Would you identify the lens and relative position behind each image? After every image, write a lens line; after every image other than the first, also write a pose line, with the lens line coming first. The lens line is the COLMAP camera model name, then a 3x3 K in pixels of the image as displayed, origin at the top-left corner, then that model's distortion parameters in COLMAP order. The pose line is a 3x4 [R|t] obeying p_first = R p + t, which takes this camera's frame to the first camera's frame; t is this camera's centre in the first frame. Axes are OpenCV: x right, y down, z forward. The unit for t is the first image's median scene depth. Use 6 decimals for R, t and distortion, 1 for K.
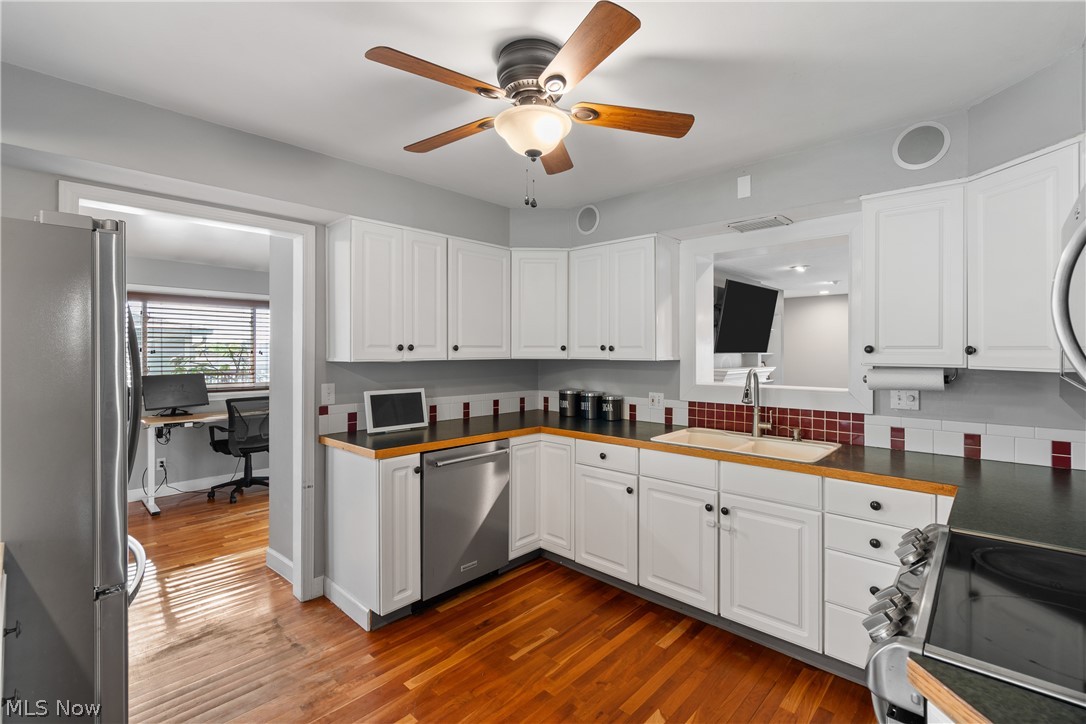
lens RADIAL K [[489.6, 0, 550.9], [0, 489.6, 349.5], [0, 0, 1]] dist [0.001725, 0.000221]
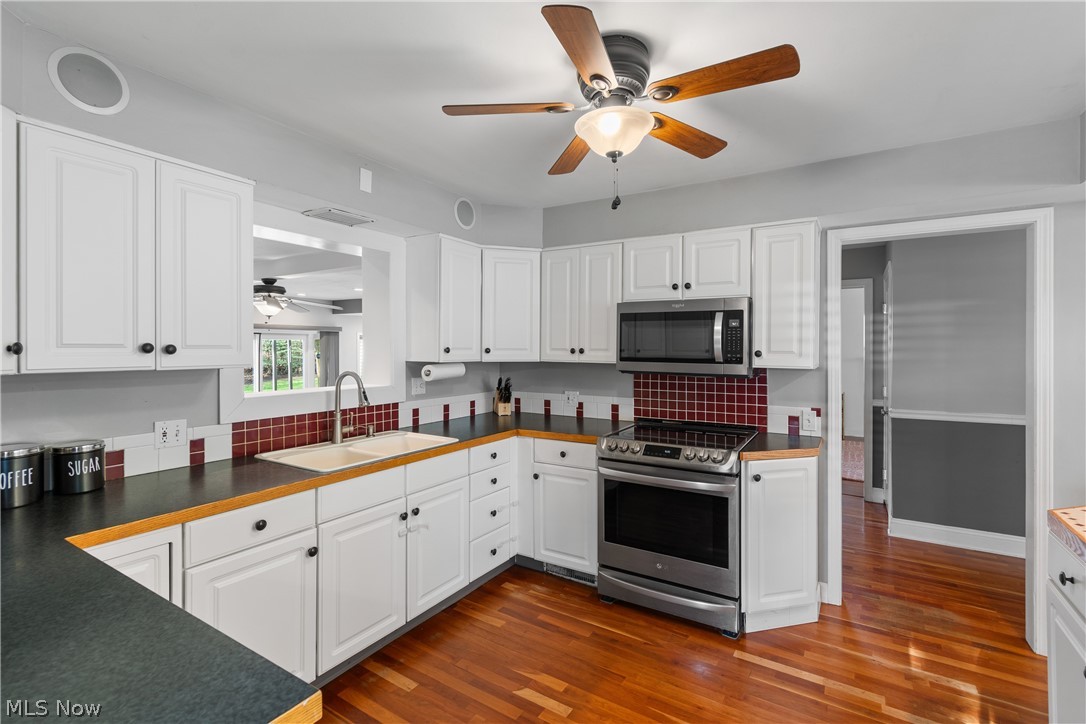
lens RADIAL K [[489.6, 0, 550.9], [0, 489.6, 349.5], [0, 0, 1]] dist [0.001725, 0.000221]
pose [[-0.185248, -0.003473, 0.982686, -0.610949], [-0.003067, 0.999991, 0.002956, -0.005517], [-0.982687, -0.002467, -0.185257, 0.819758]]
